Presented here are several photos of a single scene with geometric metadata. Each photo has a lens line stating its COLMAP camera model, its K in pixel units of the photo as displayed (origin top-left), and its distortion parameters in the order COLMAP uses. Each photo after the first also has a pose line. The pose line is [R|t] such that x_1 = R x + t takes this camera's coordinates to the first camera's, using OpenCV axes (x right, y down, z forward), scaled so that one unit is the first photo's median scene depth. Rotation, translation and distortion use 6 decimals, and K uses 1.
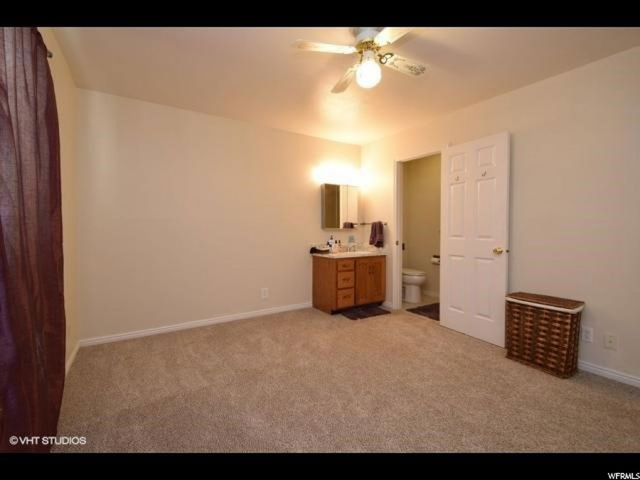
lens RADIAL K [[281.9, 0, 318.5], [0, 281.9, 231.5], [0, 0, 1]] dist [0.012943, -0.011959]
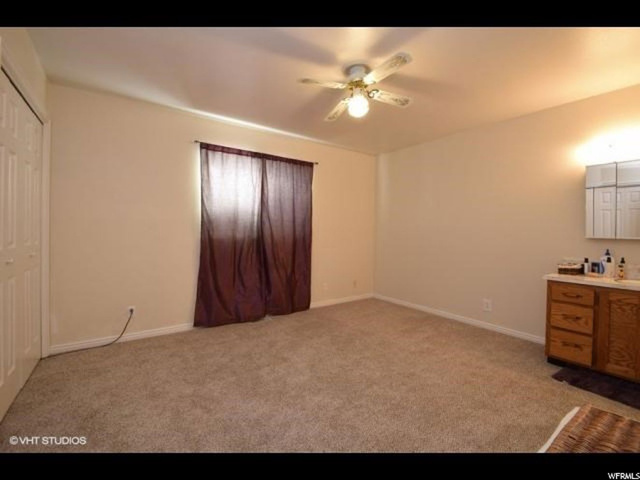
lens RADIAL K [[281.9, 0, 318.5], [0, 281.9, 231.5], [0, 0, 1]] dist [0.012943, -0.011959]
pose [[0.039876, 0.001380, -0.999204, 0.711876], [-0.025851, 0.999666, 0.000349, -0.007556], [0.998870, 0.025816, 0.039899, 0.408343]]
